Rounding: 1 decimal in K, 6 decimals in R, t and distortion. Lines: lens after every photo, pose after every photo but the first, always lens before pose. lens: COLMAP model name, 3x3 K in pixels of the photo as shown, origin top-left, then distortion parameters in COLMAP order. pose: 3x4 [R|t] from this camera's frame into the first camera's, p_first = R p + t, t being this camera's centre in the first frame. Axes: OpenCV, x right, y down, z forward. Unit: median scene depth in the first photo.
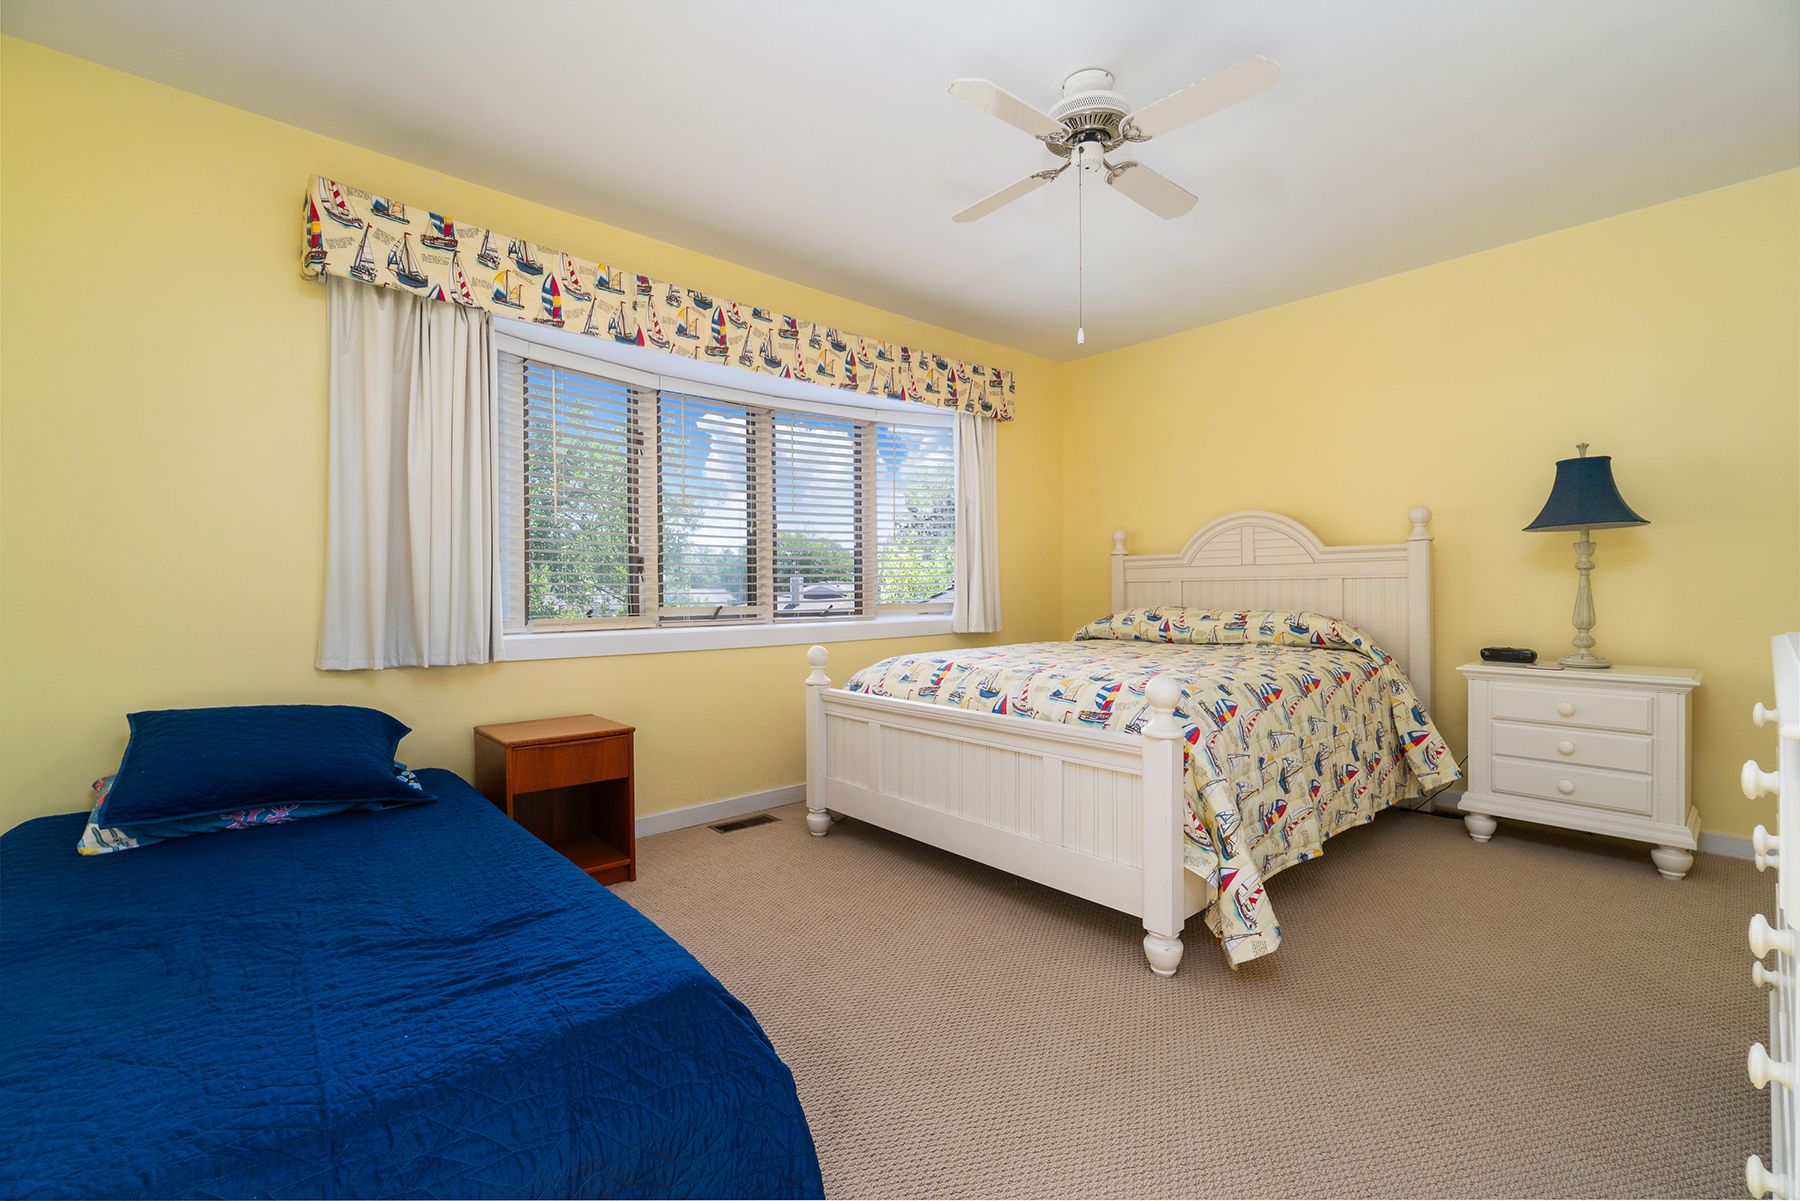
lens RADIAL K [[843.2, 0, 900.0], [0, 843.2, 600.5], [0, 0, 1]] dist [0.014988, 0.000316]
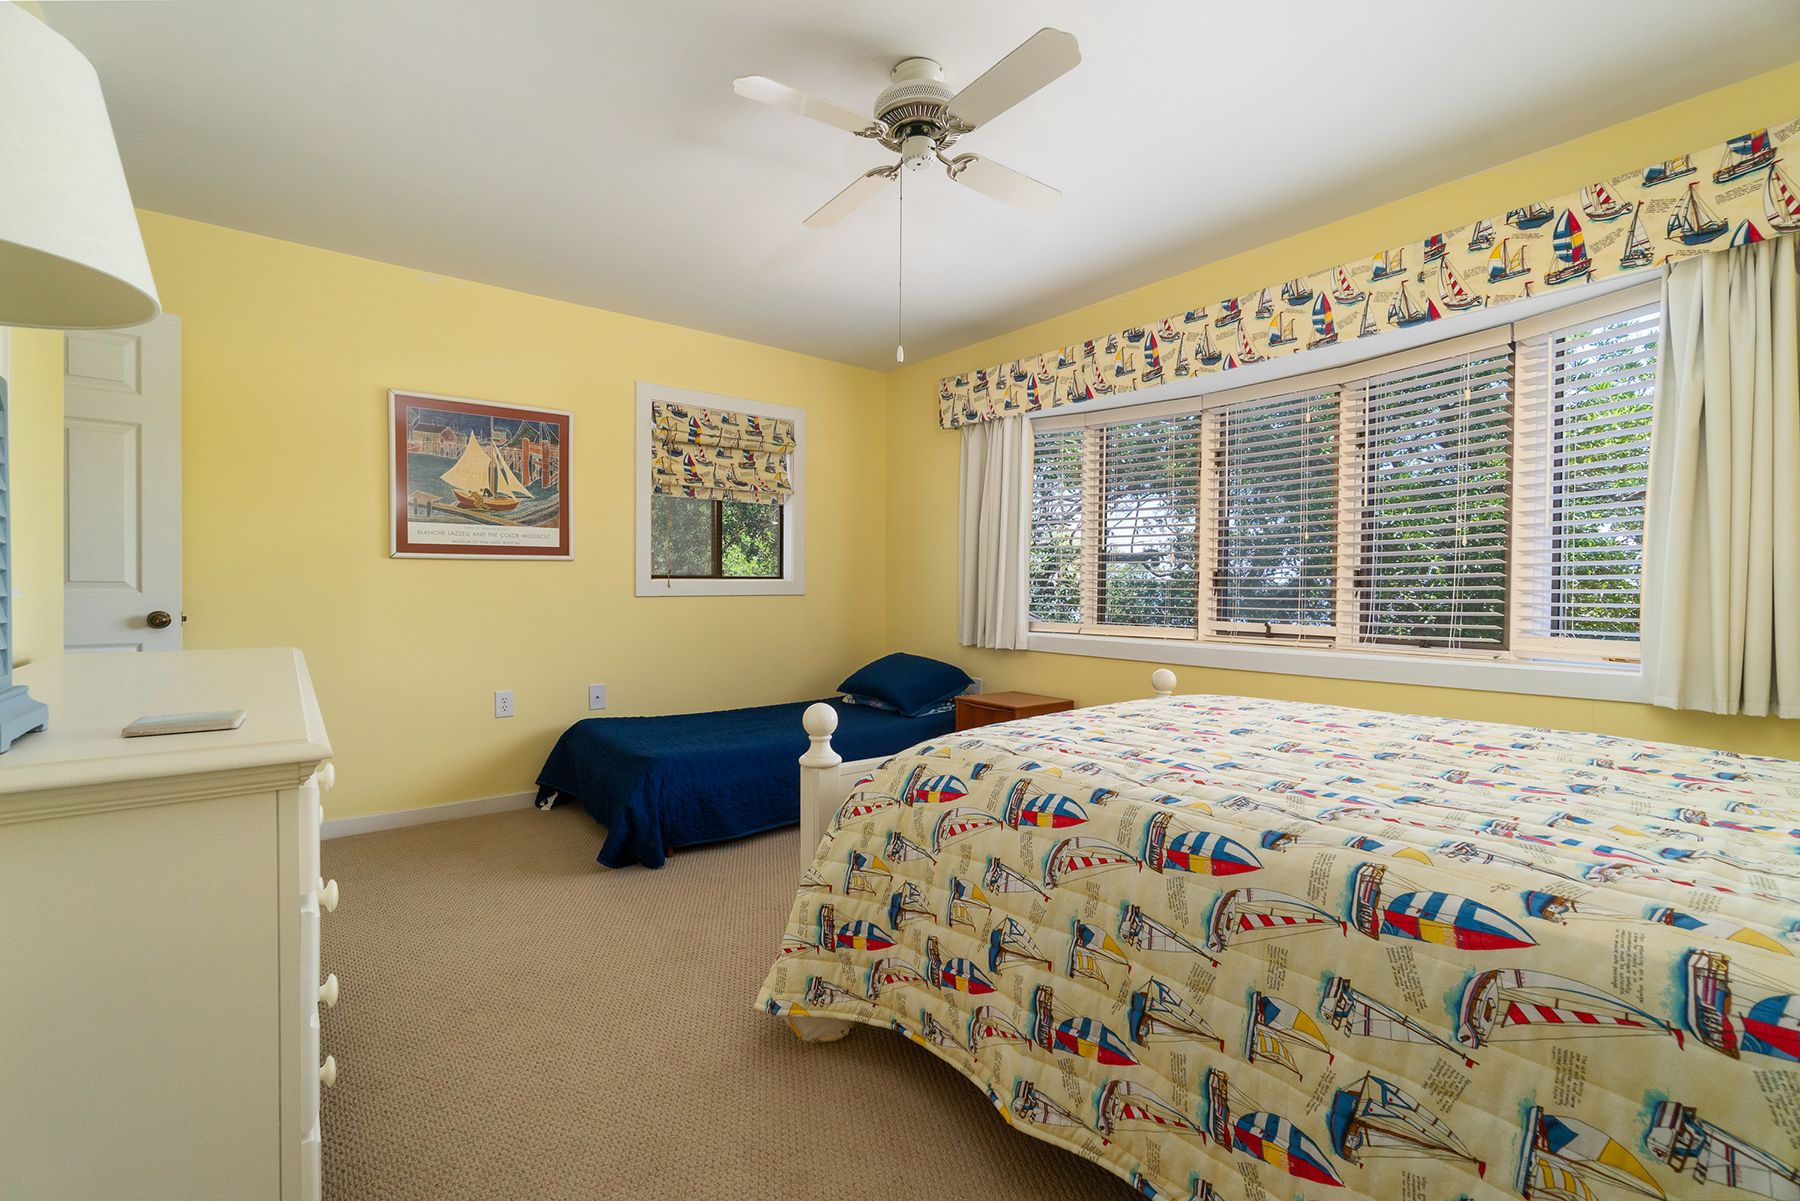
lens RADIAL K [[756.8, 0, 900.0], [0, 756.8, 600.5], [0, 0, 1]] dist [0.022044, 0.000035]
pose [[-0.058887, 0.015450, -0.998145, 0.681117], [-0.022413, 0.999608, 0.016795, -0.023541], [0.998013, 0.023360, -0.058518, 0.690297]]
